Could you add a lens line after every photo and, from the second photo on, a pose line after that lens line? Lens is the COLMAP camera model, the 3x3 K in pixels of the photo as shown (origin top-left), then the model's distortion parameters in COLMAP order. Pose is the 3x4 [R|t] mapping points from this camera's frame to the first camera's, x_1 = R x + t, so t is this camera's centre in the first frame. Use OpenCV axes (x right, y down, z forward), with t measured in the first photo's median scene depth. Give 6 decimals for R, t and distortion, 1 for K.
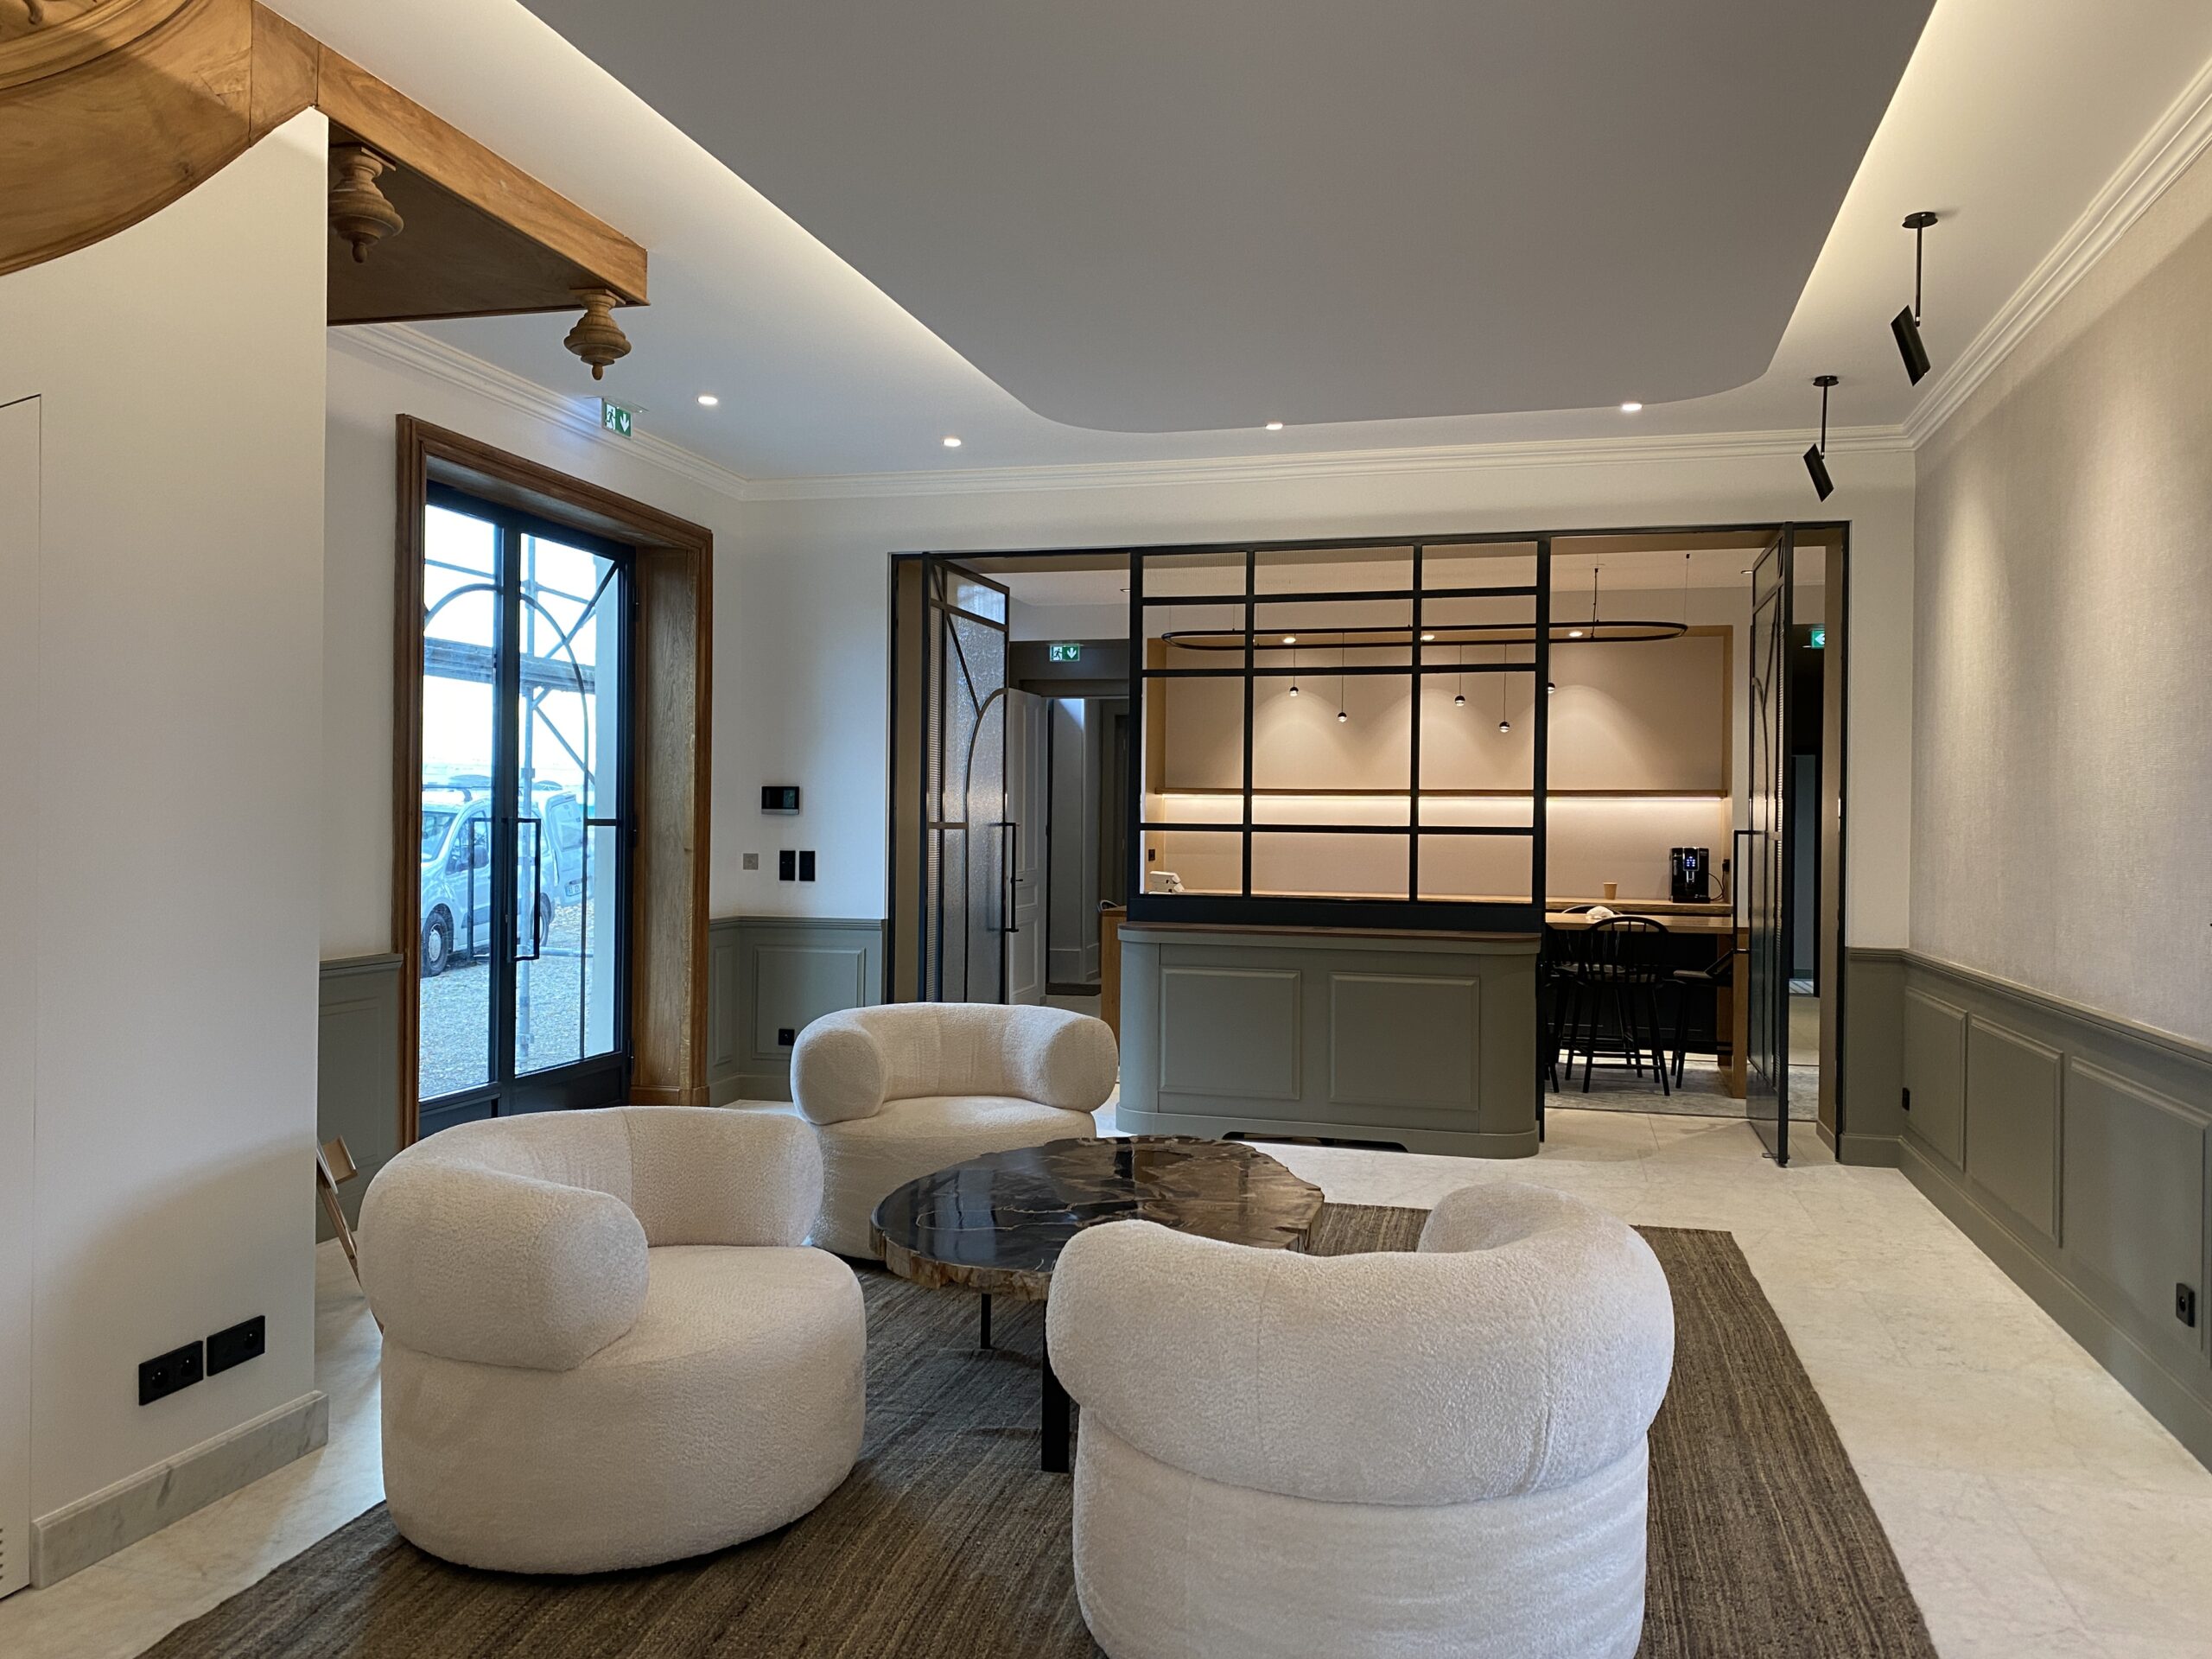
lens RADIAL K [[1692.6, 0, 1106.7], [0, 1692.6, 811.6], [0, 0, 1]] dist [0.023053, -0.013971]
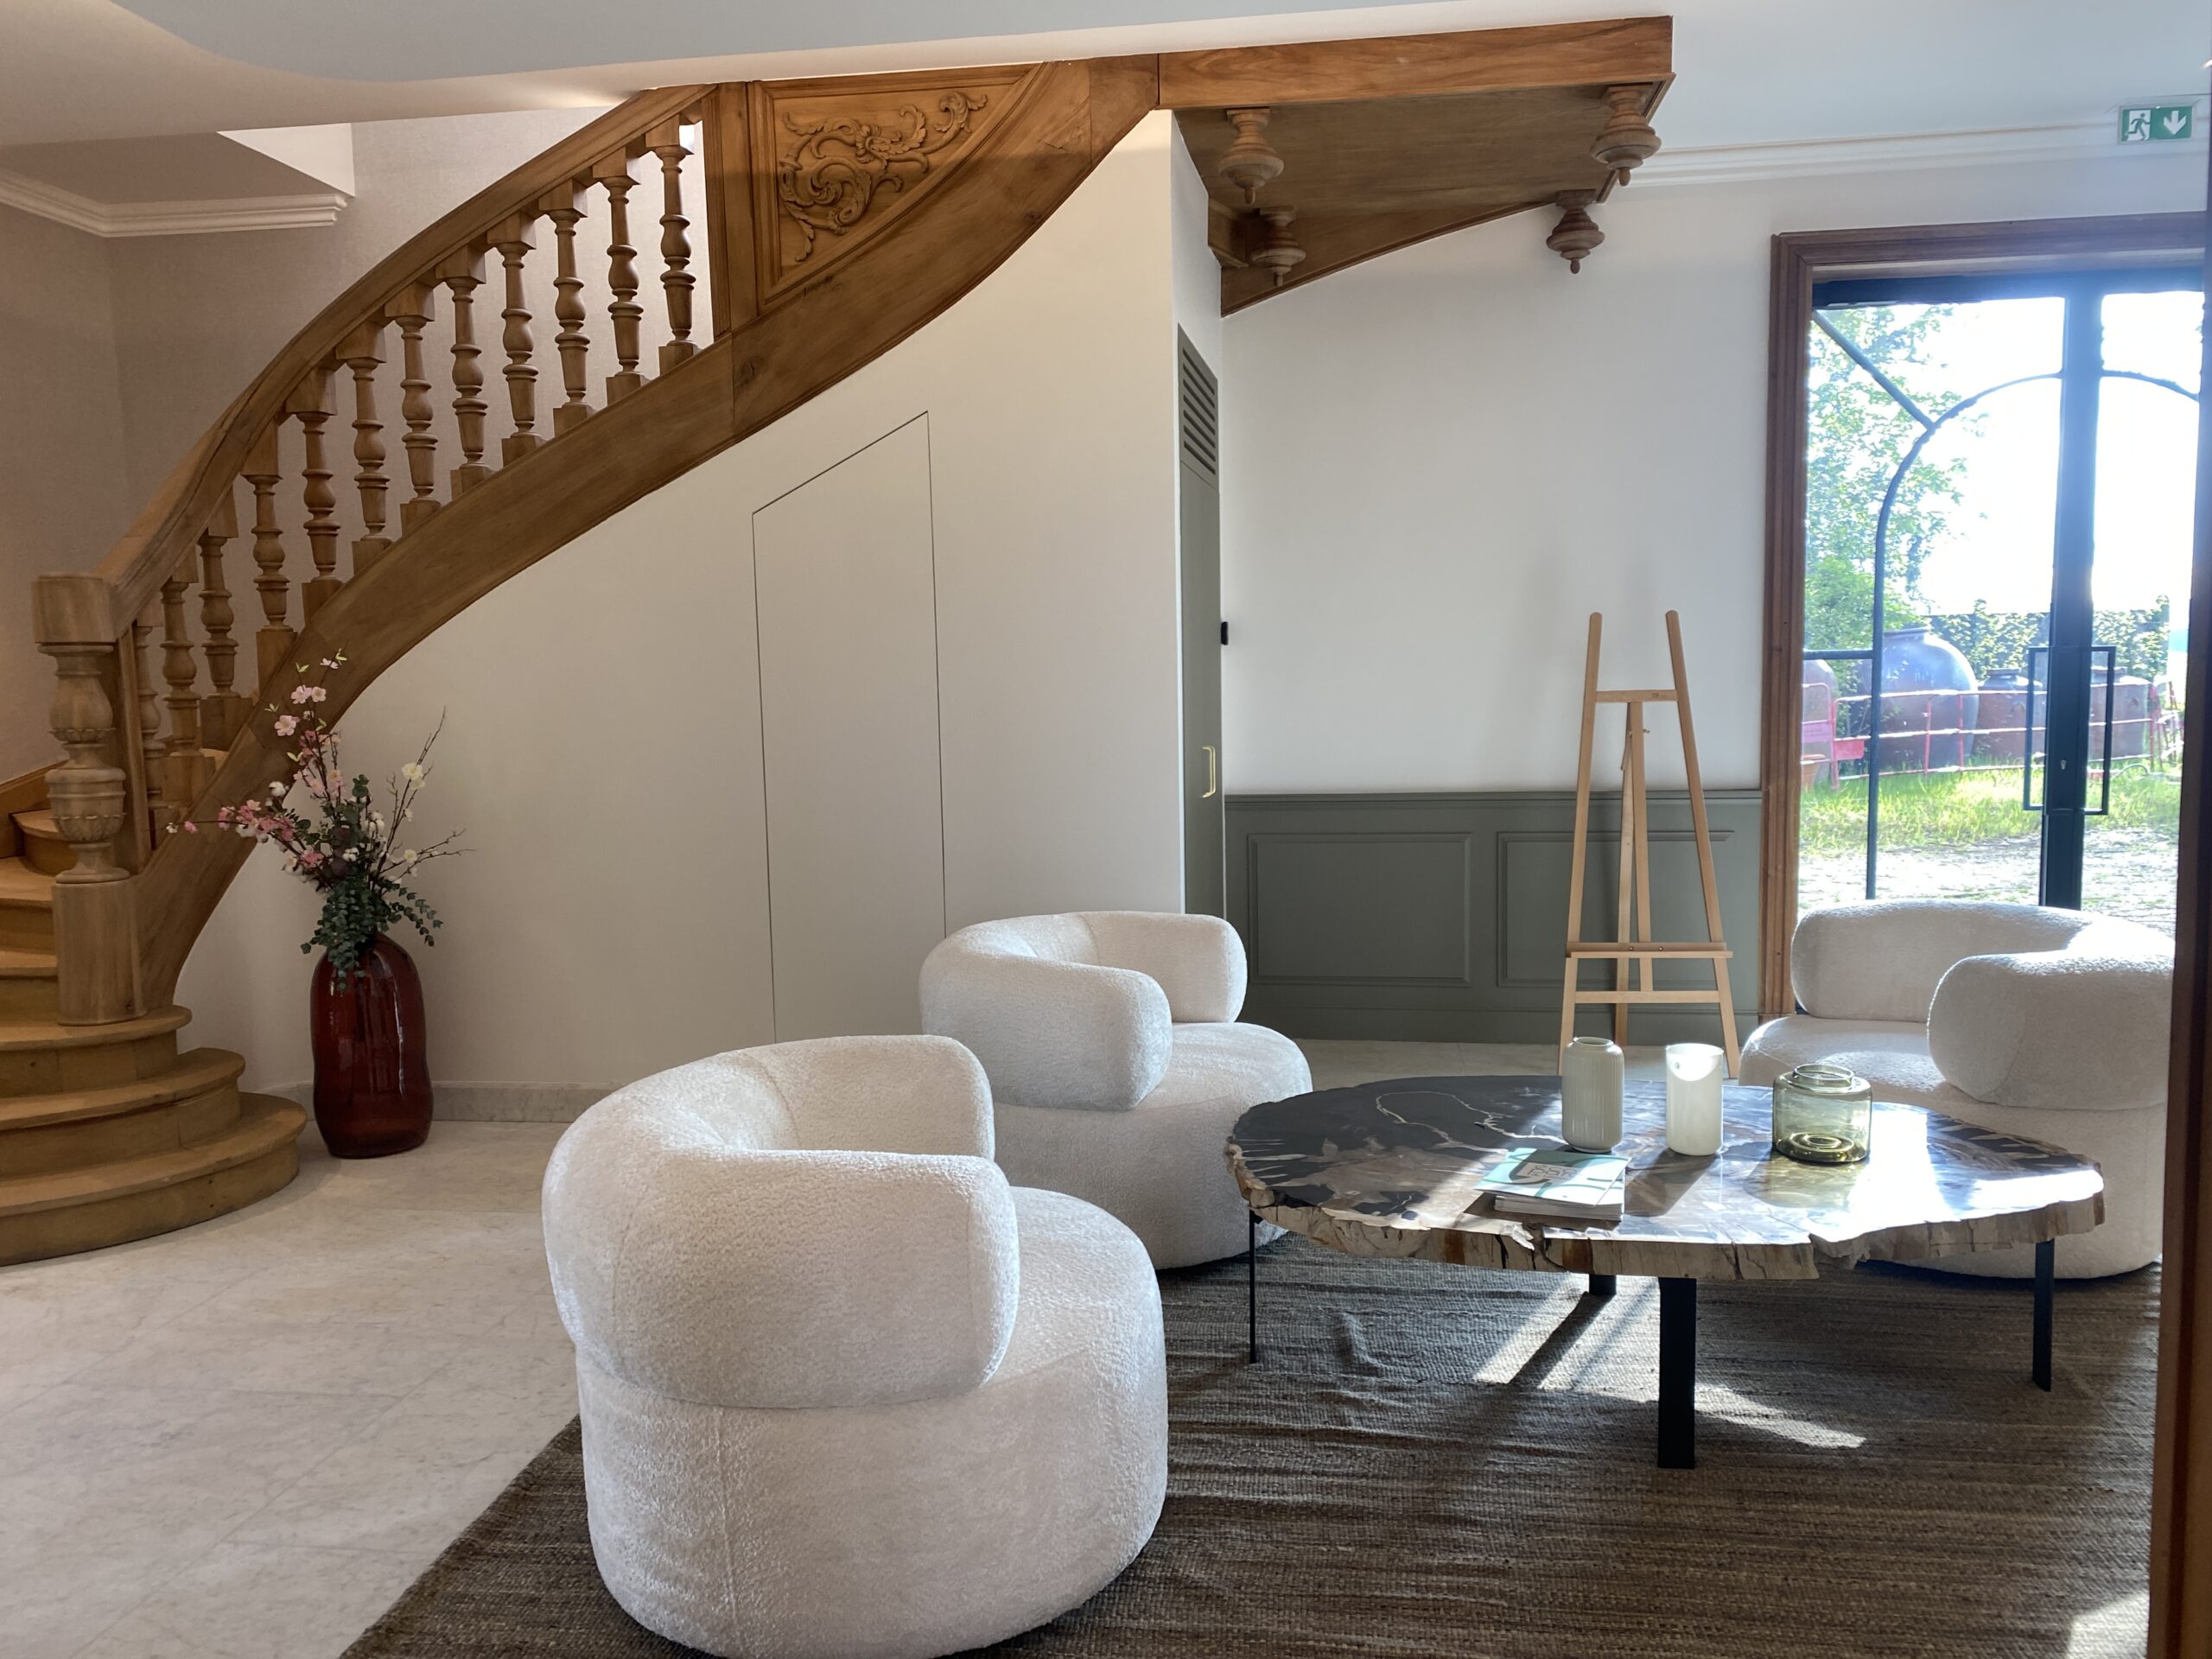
lens RADIAL K [[1696.6, 0, 1106.0], [0, 1696.6, 829.5], [0, 0, 1]] dist [0.031354, -0.038632]
pose [[0.104894, 0.091863, -0.990231, 0.414833], [0.024672, 0.995178, 0.094935, 0.002269], [0.994177, -0.034389, 0.102122, 0.394749]]
